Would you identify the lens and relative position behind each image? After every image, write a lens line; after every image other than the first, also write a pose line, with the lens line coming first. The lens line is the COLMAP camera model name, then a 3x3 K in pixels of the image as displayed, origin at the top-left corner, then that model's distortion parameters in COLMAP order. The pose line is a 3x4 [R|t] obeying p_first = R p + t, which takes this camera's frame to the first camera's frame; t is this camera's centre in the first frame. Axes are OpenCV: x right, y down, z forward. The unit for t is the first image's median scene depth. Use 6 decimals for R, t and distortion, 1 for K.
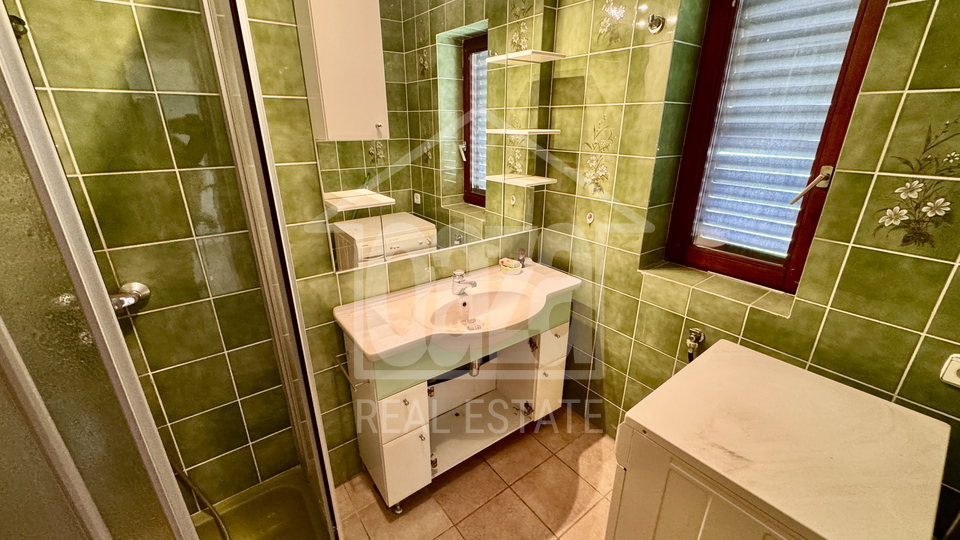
lens RADIAL K [[384.0, 0, 482.6], [0, 384.0, 271.4], [0, 0, 1]] dist [-0.005437, 0.000621]
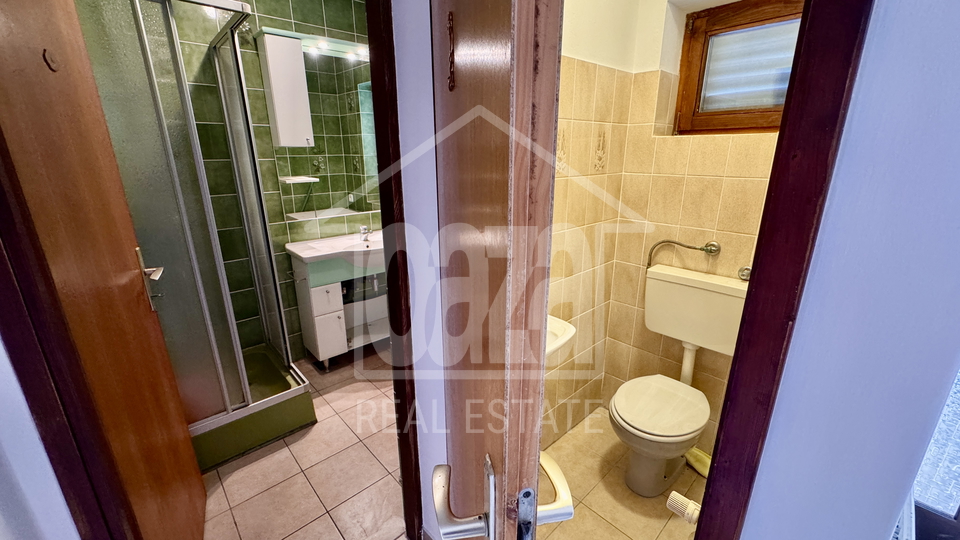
lens RADIAL K [[384.0, 0, 478.2], [0, 384.0, 268.8], [0, 0, 1]] dist [-0.005437, 0.000621]
pose [[0.995792, -0.035500, 0.084486, 0.324391], [0.041288, 0.996846, -0.067779, 0.357853], [-0.081814, 0.070982, 0.994117, -0.773027]]
